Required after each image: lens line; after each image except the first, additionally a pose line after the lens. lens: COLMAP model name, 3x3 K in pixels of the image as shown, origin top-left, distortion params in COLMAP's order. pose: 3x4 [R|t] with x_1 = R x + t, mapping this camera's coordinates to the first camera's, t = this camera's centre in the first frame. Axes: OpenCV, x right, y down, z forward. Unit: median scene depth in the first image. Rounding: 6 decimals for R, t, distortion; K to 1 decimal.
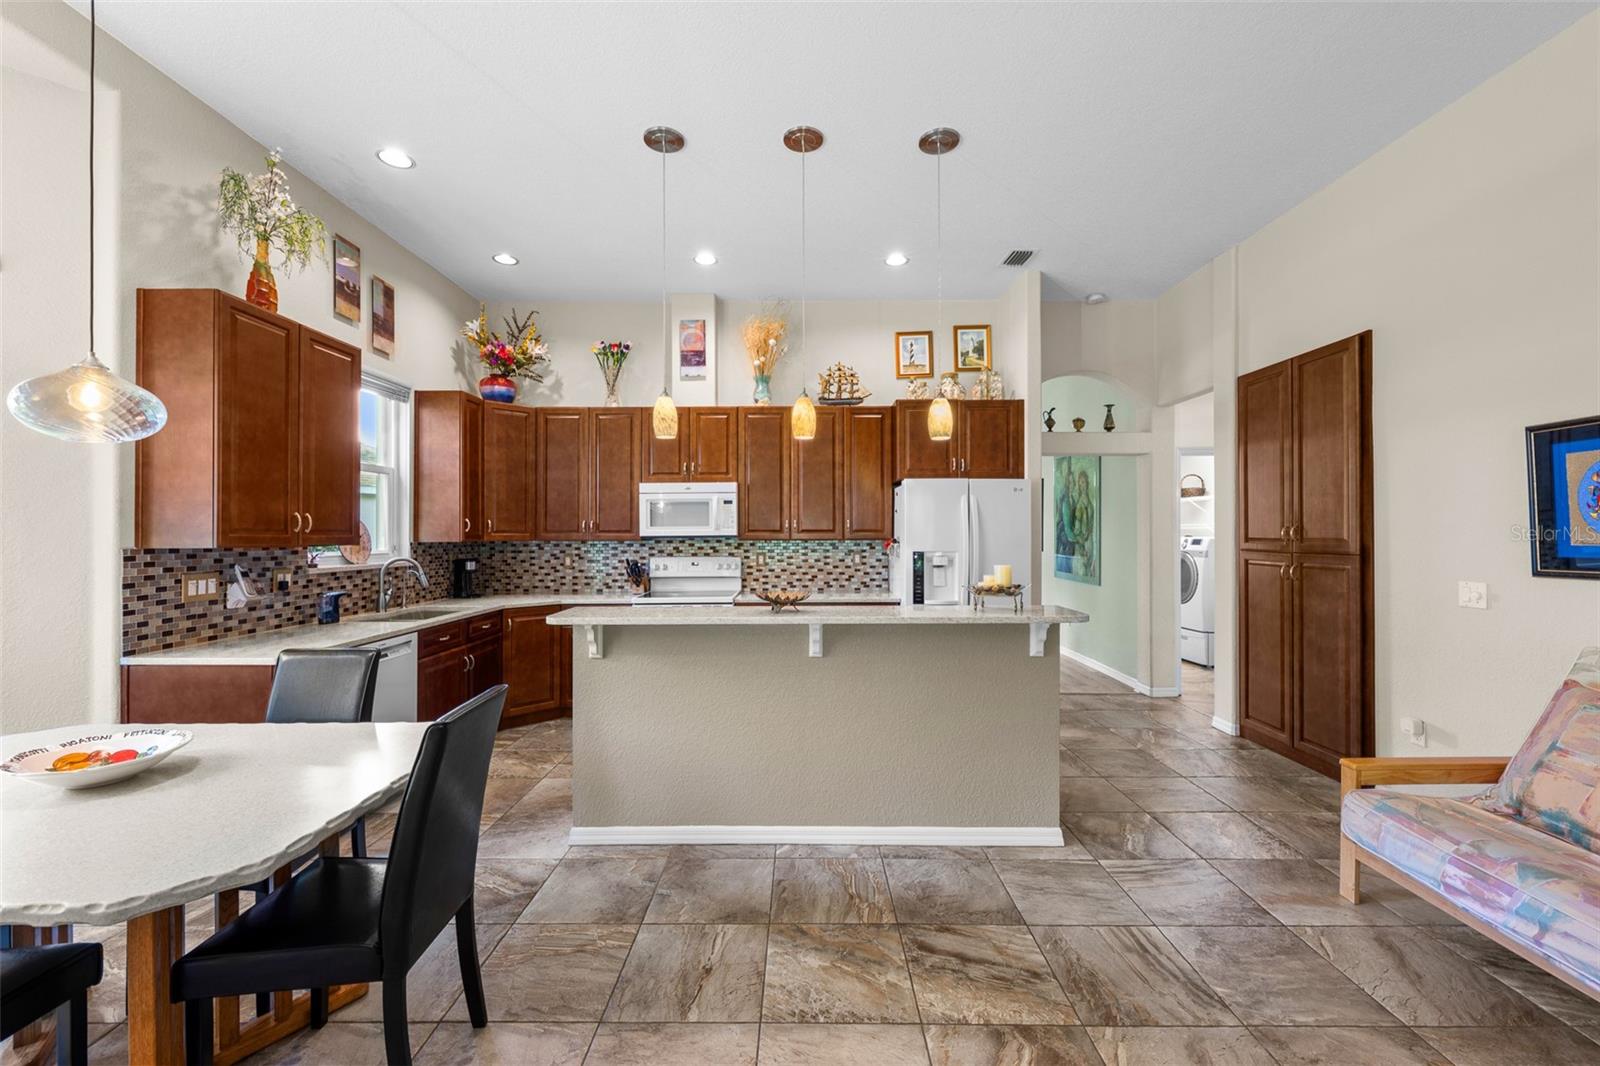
lens RADIAL K [[637.5, 0, 796.2], [0, 637.5, 528.9], [0, 0, 1]] dist [-0.002346, 0.000210]
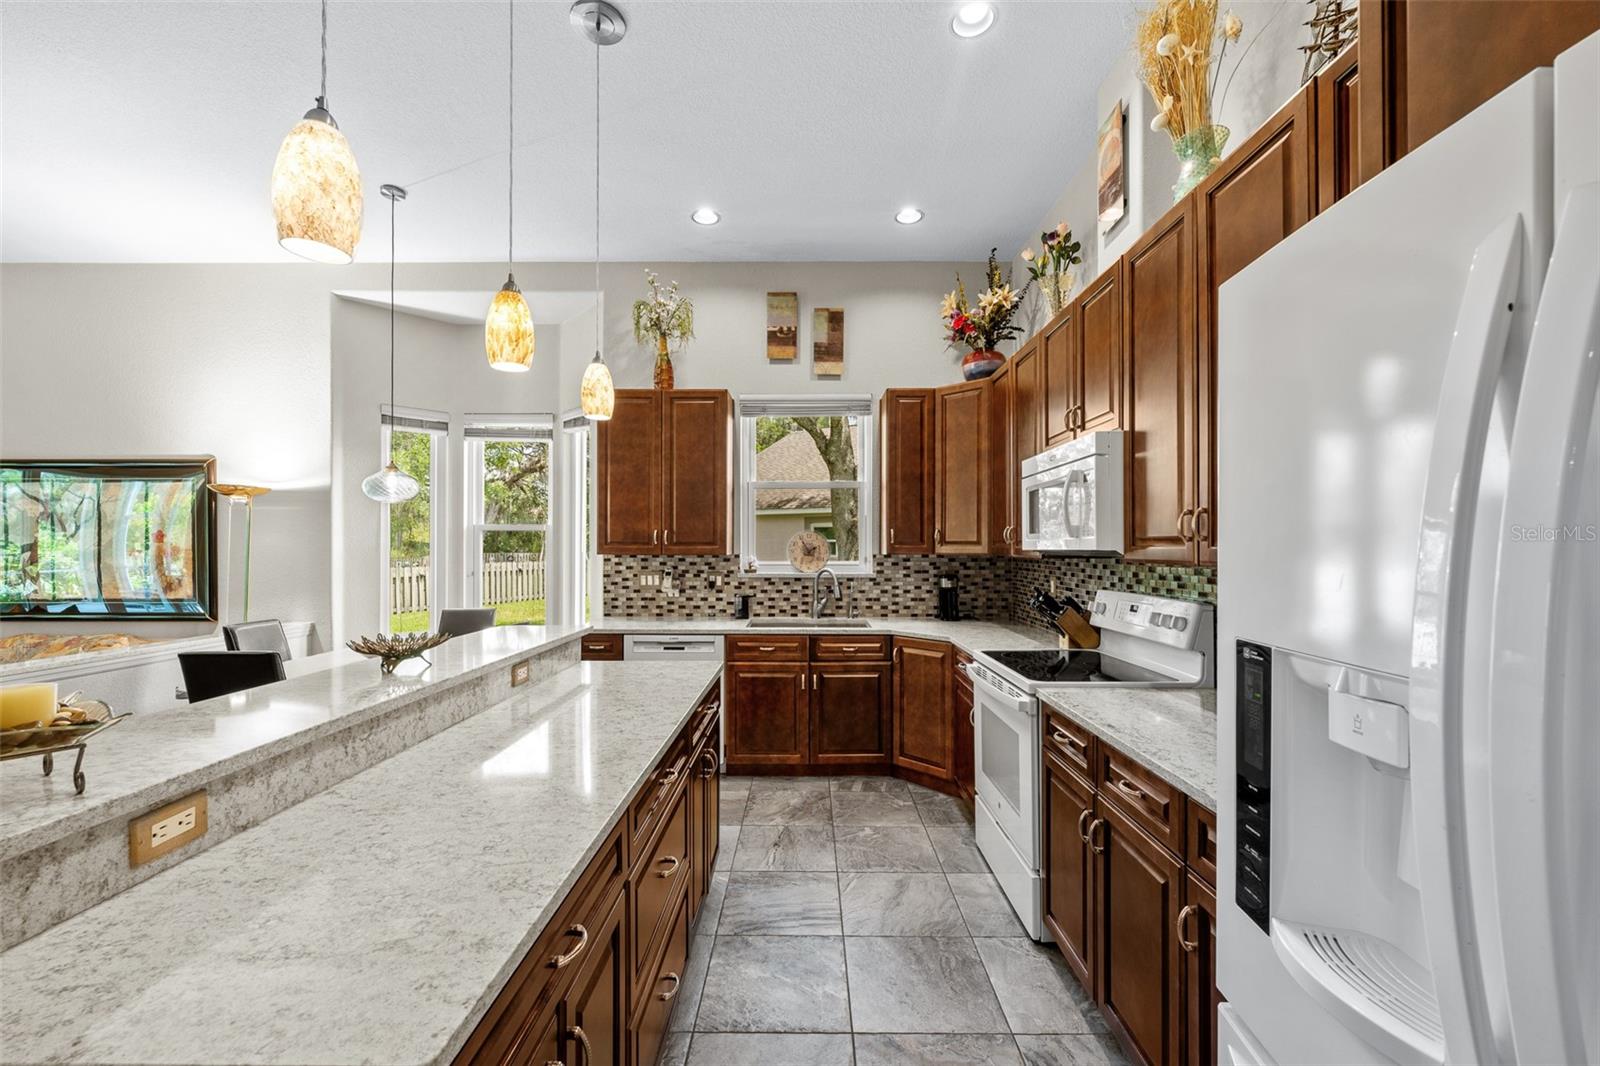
lens RADIAL K [[637.5, 0, 803.9], [0, 637.5, 546.1], [0, 0, 1]] dist [-0.002346, 0.000210]
pose [[0.002129, 0.001461, -0.999997, 0.385405], [0.005795, 0.999982, 0.001473, 0.005864], [0.999981, -0.005799, 0.002121, 0.876999]]
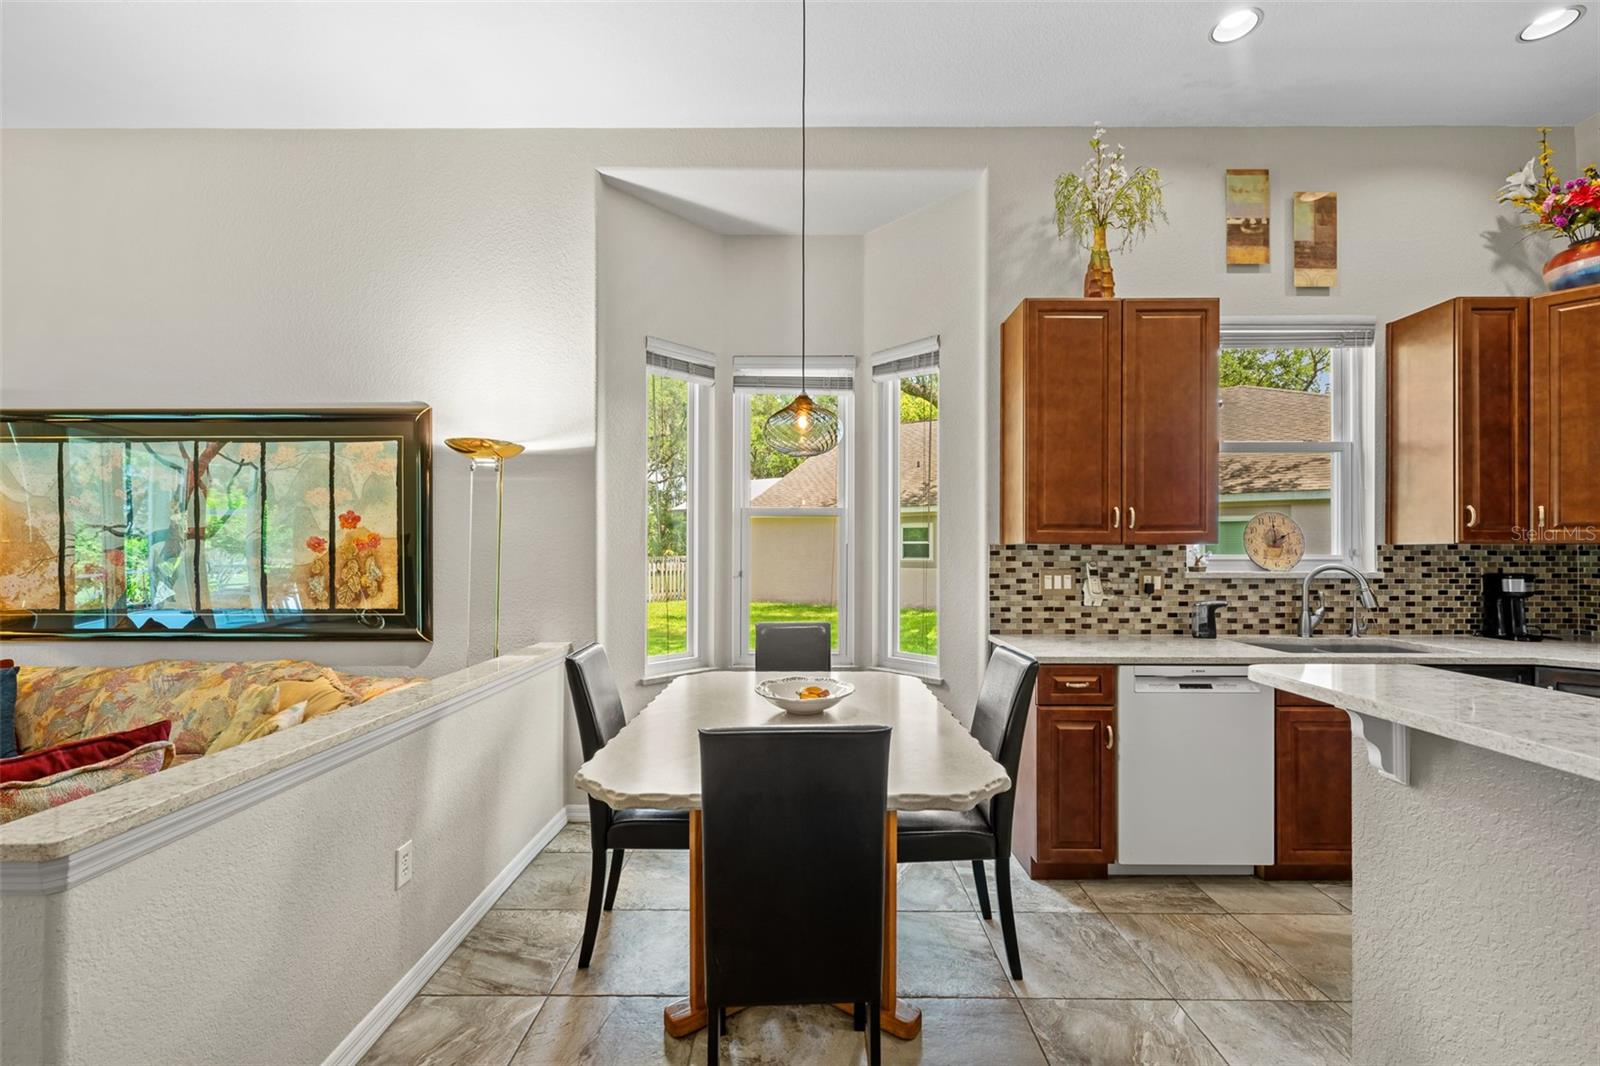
lens RADIAL K [[637.5, 0, 804.5], [0, 637.5, 551.8], [0, 0, 1]] dist [-0.002346, 0.000210]
pose [[0.003245, 0.001932, -0.999993, 0.085663], [0.006179, 0.999979, 0.001952, 0.022926], [0.999976, -0.006185, 0.003233, 0.366972]]
